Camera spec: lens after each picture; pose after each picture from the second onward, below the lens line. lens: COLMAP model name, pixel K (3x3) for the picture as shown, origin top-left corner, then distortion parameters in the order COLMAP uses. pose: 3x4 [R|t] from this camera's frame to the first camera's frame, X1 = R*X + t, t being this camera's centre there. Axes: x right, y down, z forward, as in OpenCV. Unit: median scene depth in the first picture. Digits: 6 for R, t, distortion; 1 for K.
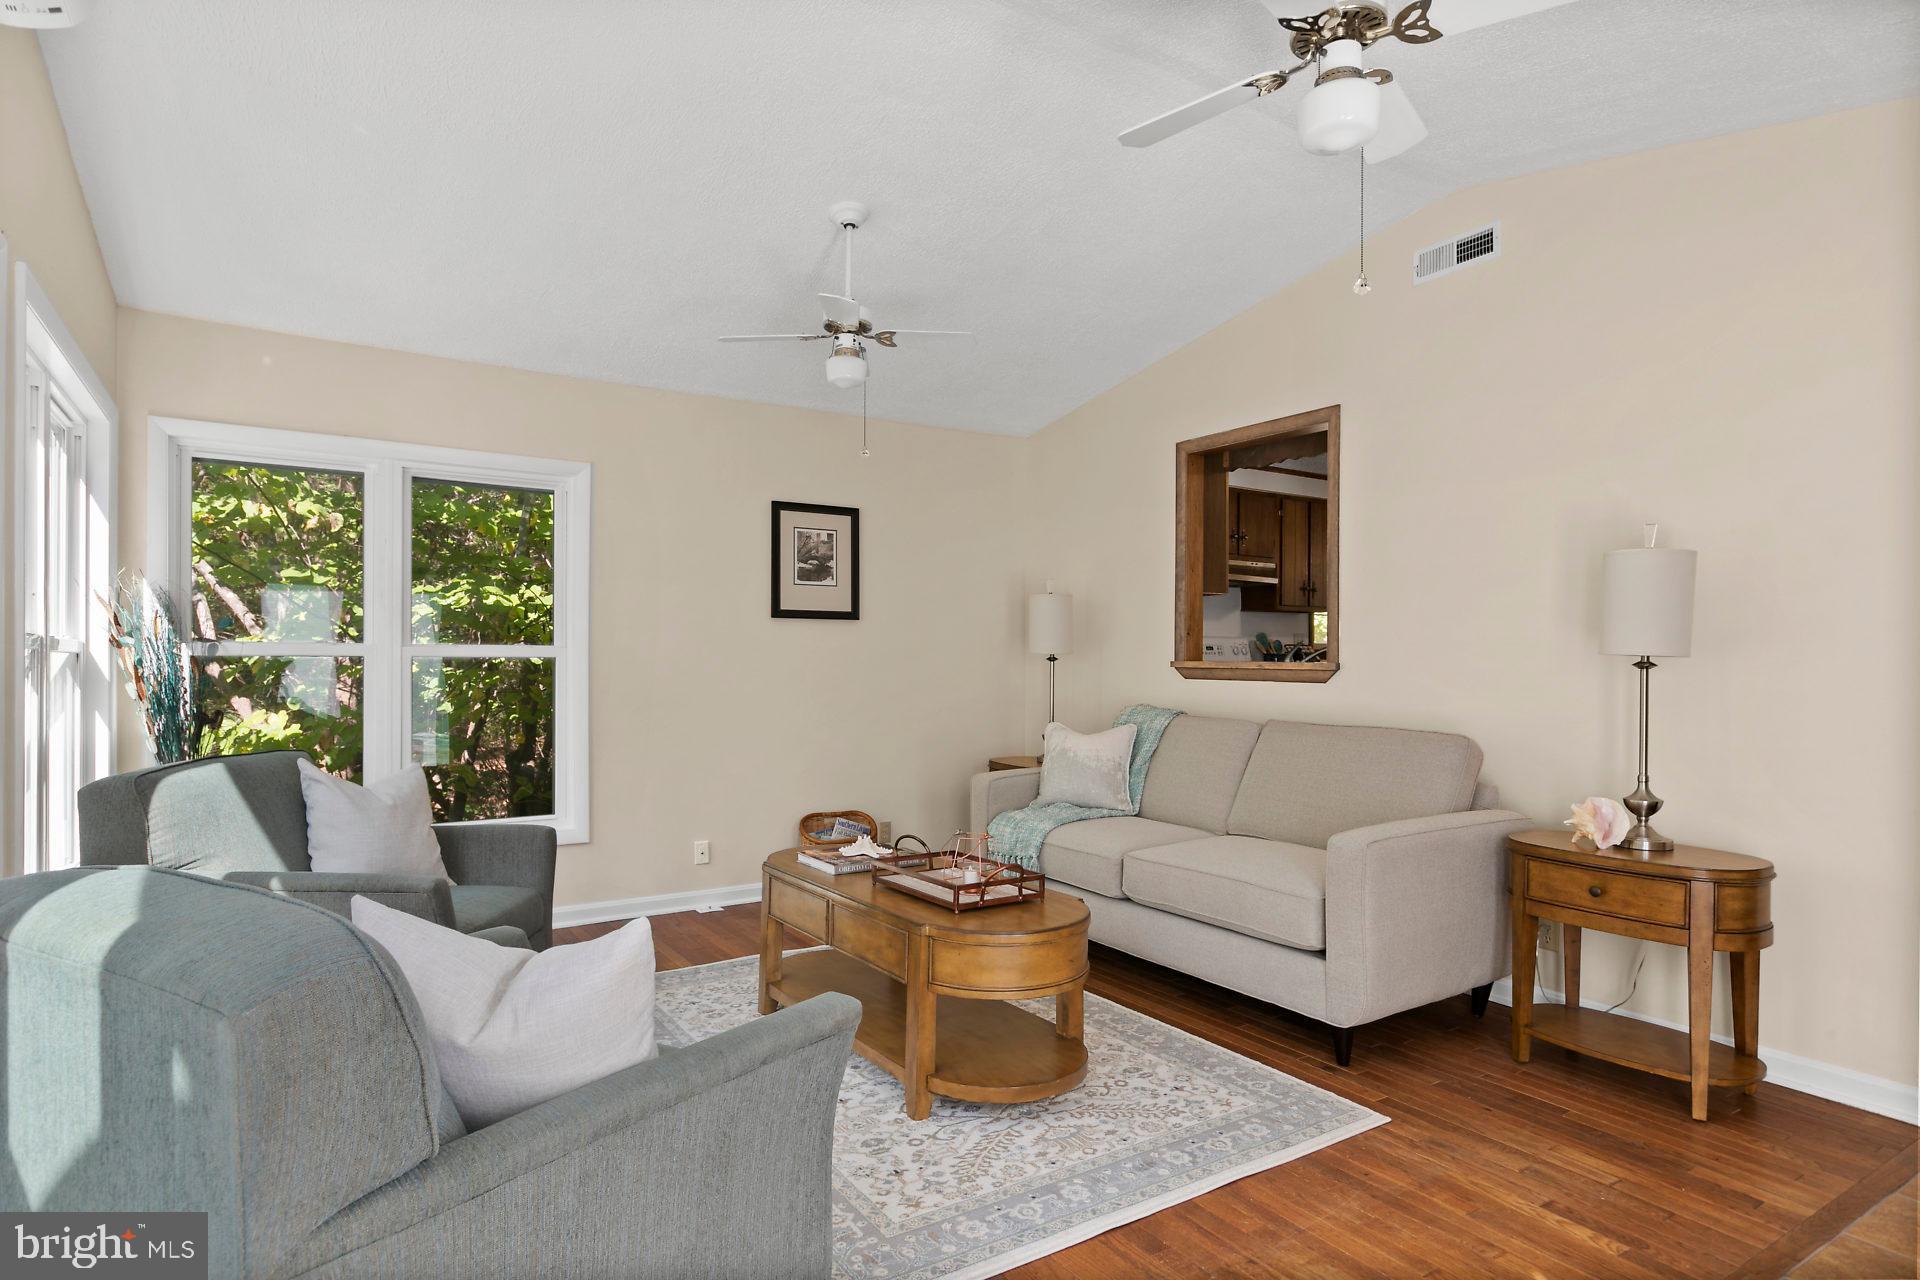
lens RADIAL K [[1046.5, 0, 956.6], [0, 1046.5, 656.3], [0, 0, 1]] dist [0.006589, 0.000540]
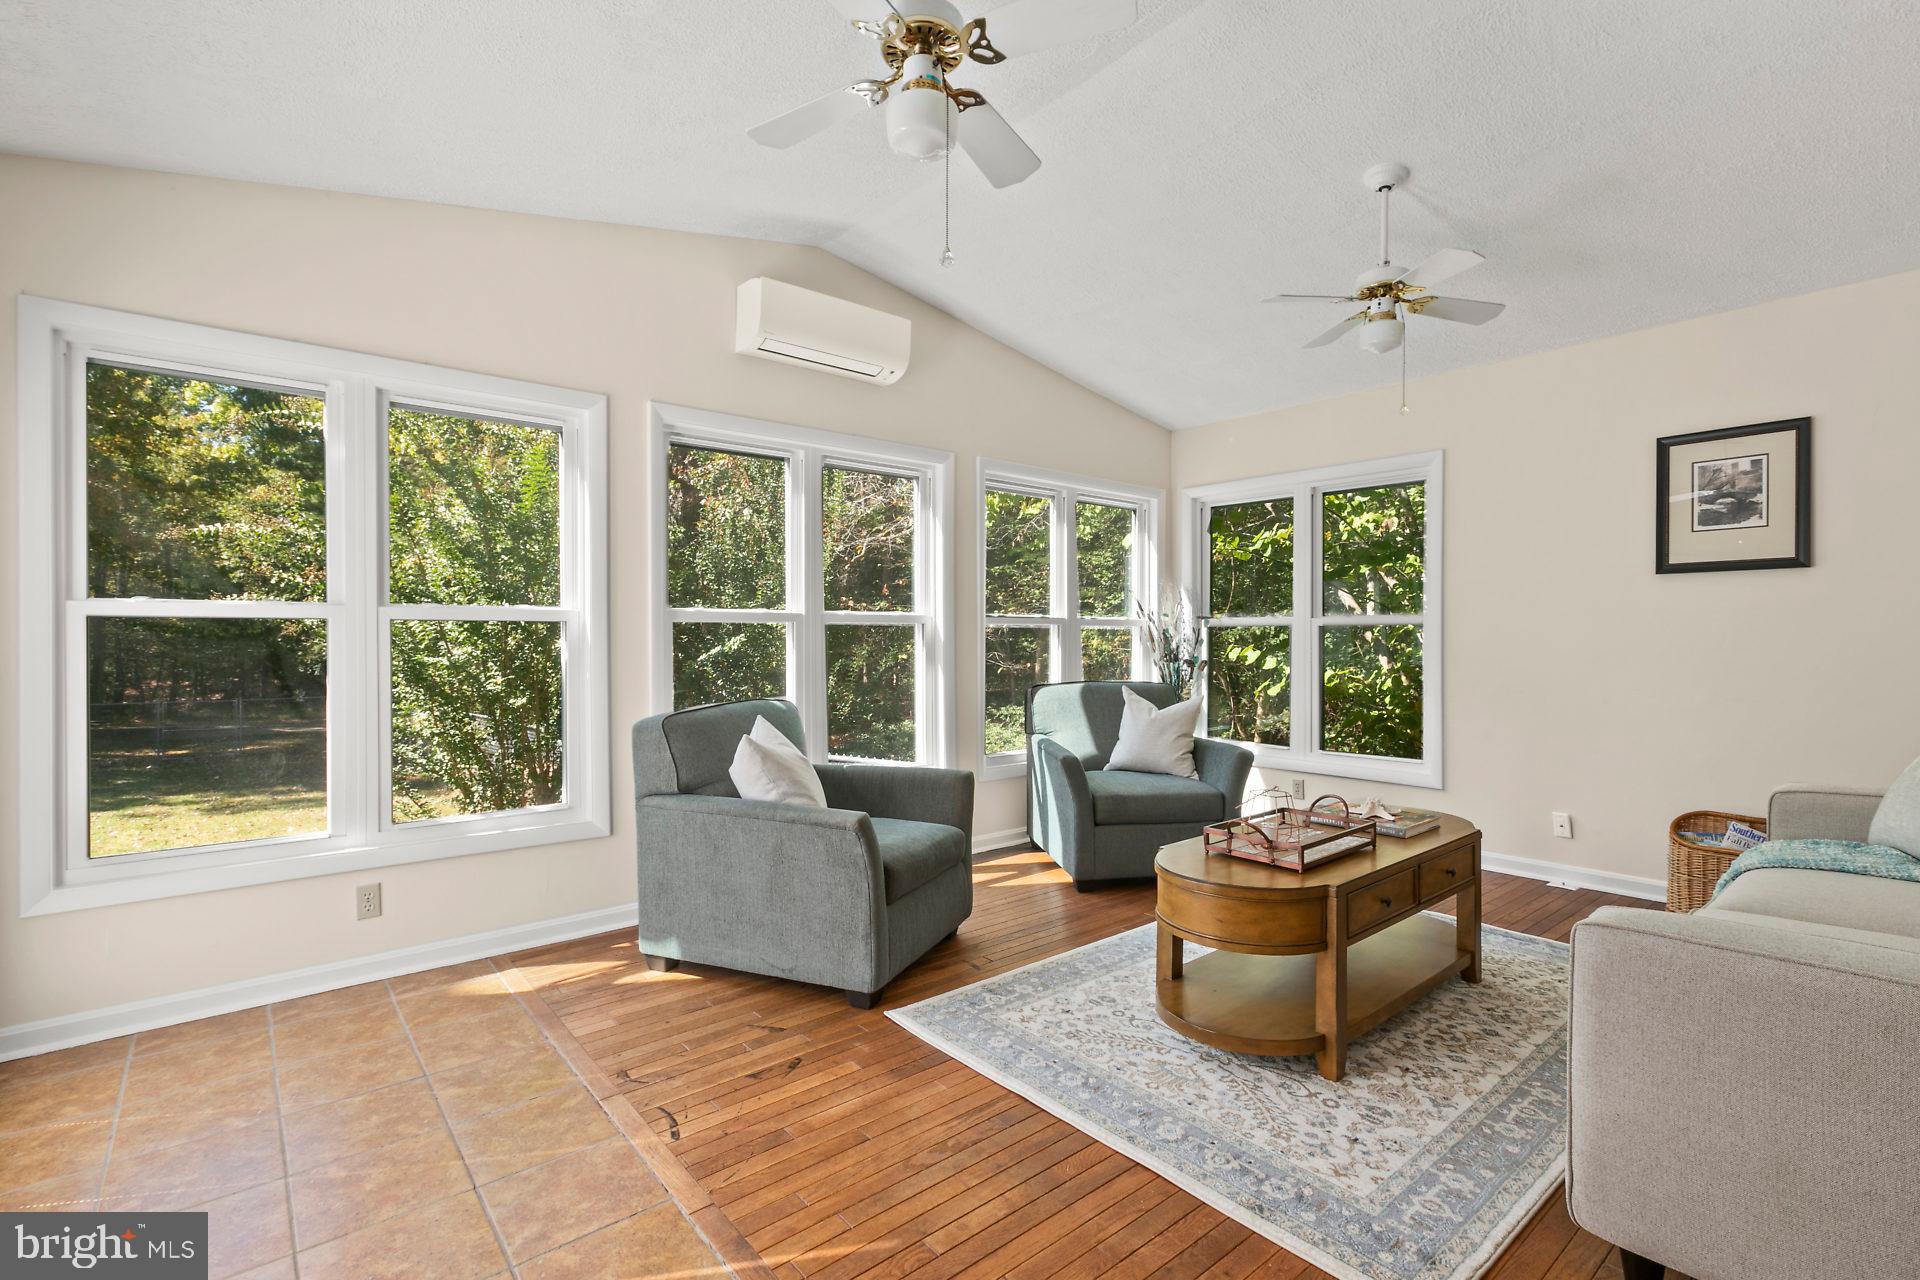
lens RADIAL K [[876.4, 0, 956.9], [0, 876.4, 639.6], [0, 0, 1]] dist [0.005114, 0.000180]
pose [[0.114679, -0.001065, -0.993402, 0.819946], [0.010125, 0.999949, 0.000096, 0.018682], [0.993351, -0.010070, 0.114684, 0.592460]]
